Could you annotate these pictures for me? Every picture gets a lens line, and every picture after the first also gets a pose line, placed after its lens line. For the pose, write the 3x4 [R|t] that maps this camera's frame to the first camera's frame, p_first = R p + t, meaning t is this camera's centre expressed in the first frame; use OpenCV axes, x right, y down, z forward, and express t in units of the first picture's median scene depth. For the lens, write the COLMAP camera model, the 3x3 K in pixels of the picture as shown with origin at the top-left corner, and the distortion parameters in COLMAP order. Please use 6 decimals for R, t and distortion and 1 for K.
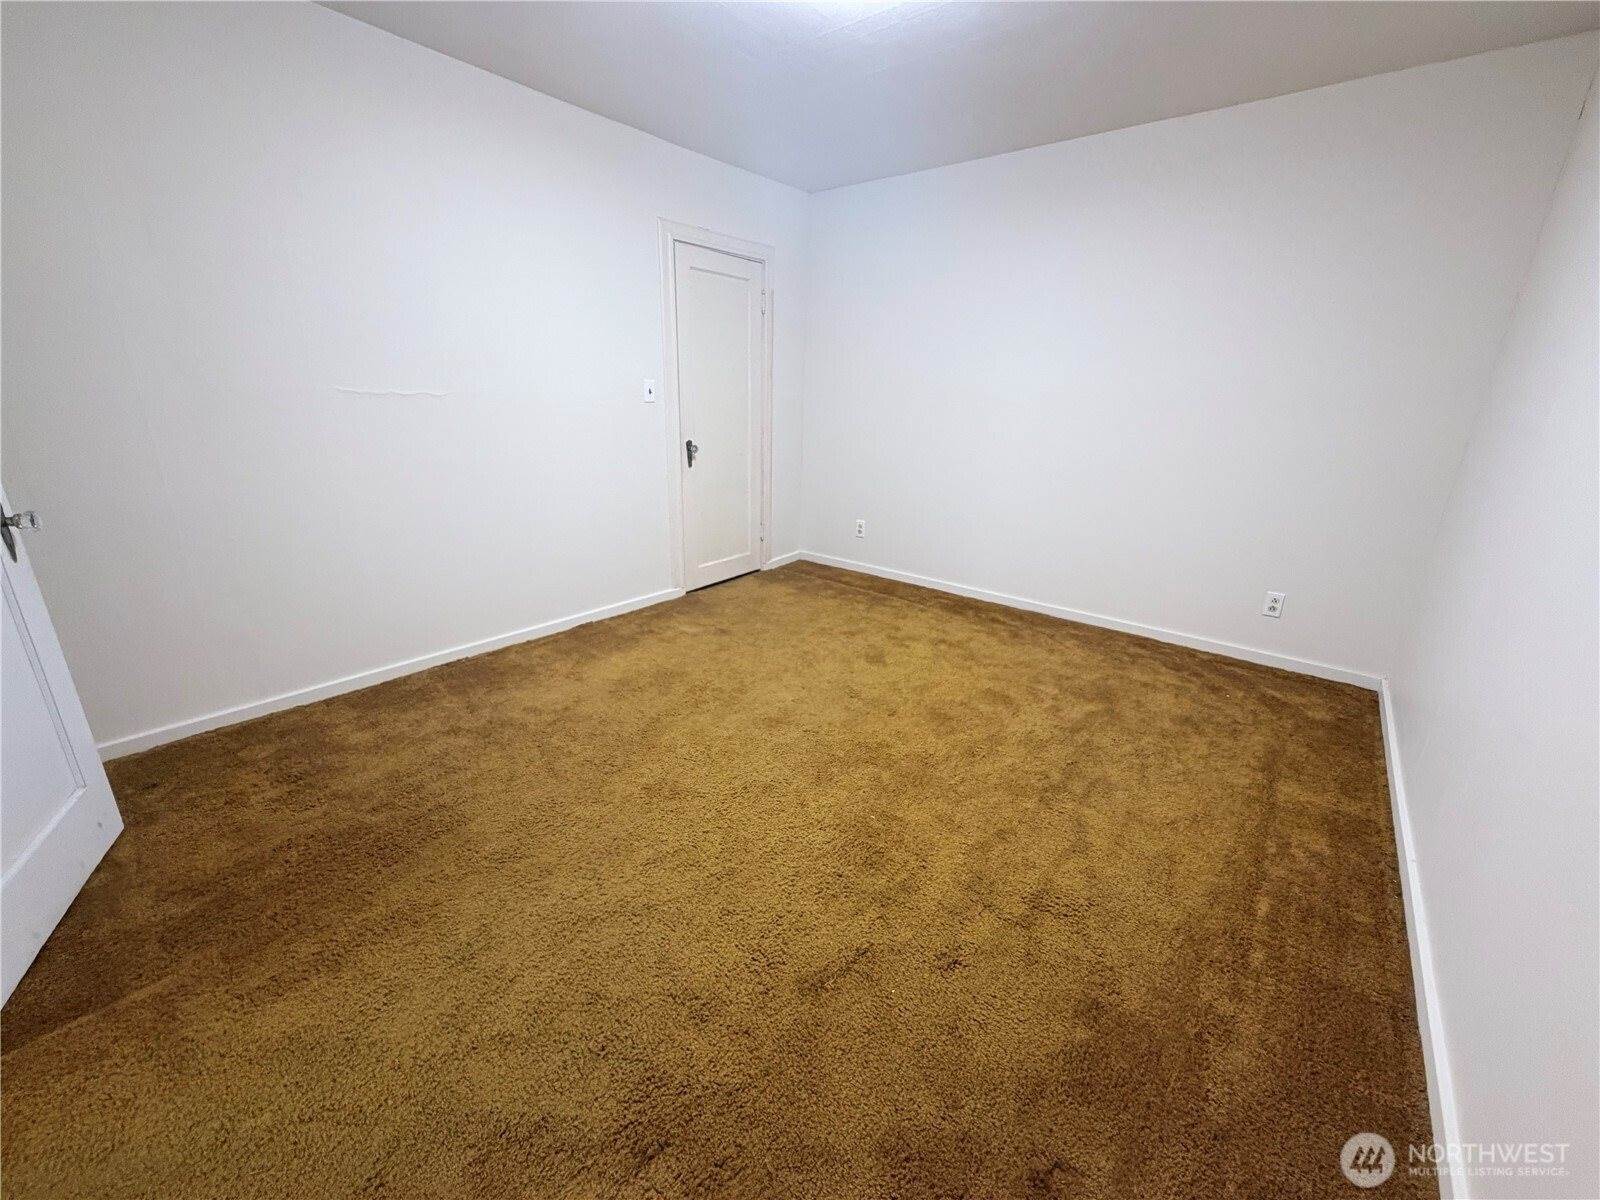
lens RADIAL K [[636.9, 0, 794.9], [0, 636.9, 601.8], [0, 0, 1]] dist [-0.000404, -0.000200]
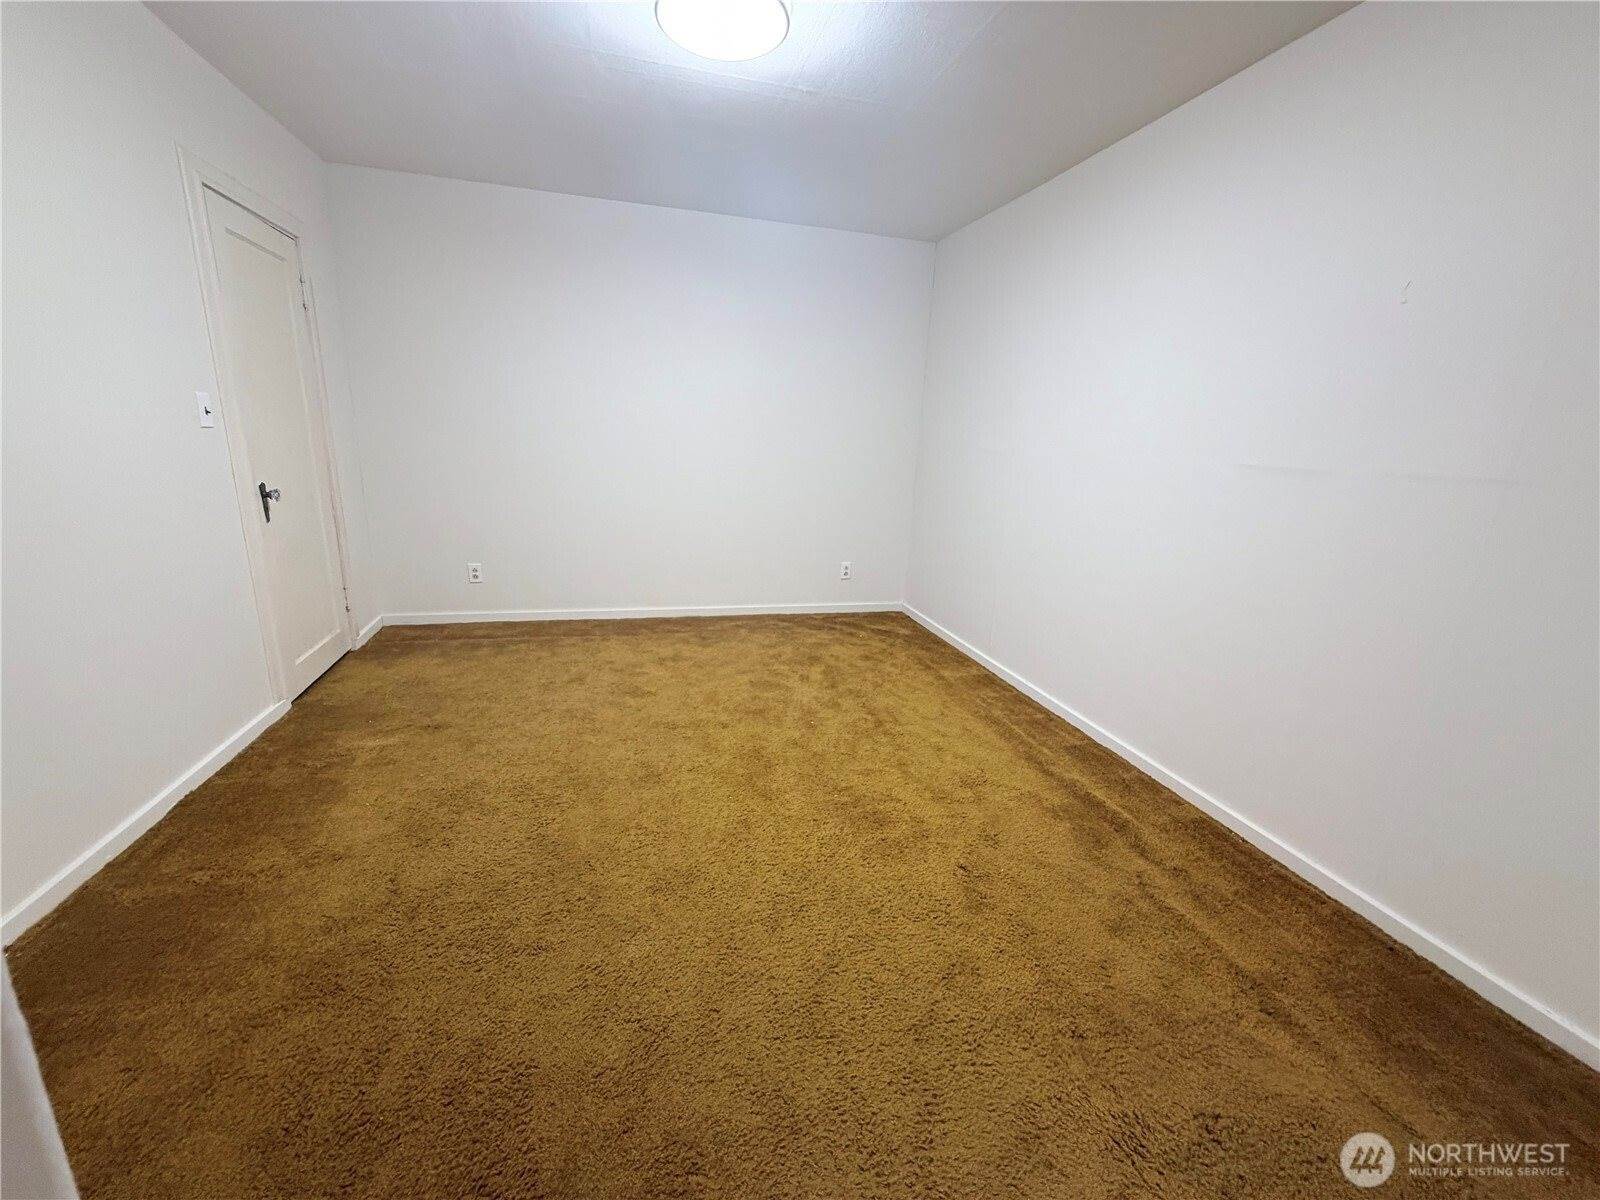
lens RADIAL K [[636.9, 0, 794.9], [0, 636.9, 601.8], [0, 0, 1]] dist [-0.000404, -0.000200]
pose [[0.590915, -0.201994, 0.781037, -0.468809], [0.226531, 0.970740, 0.079667, -0.068597], [-0.774276, 0.129853, 0.619383, 0.191273]]
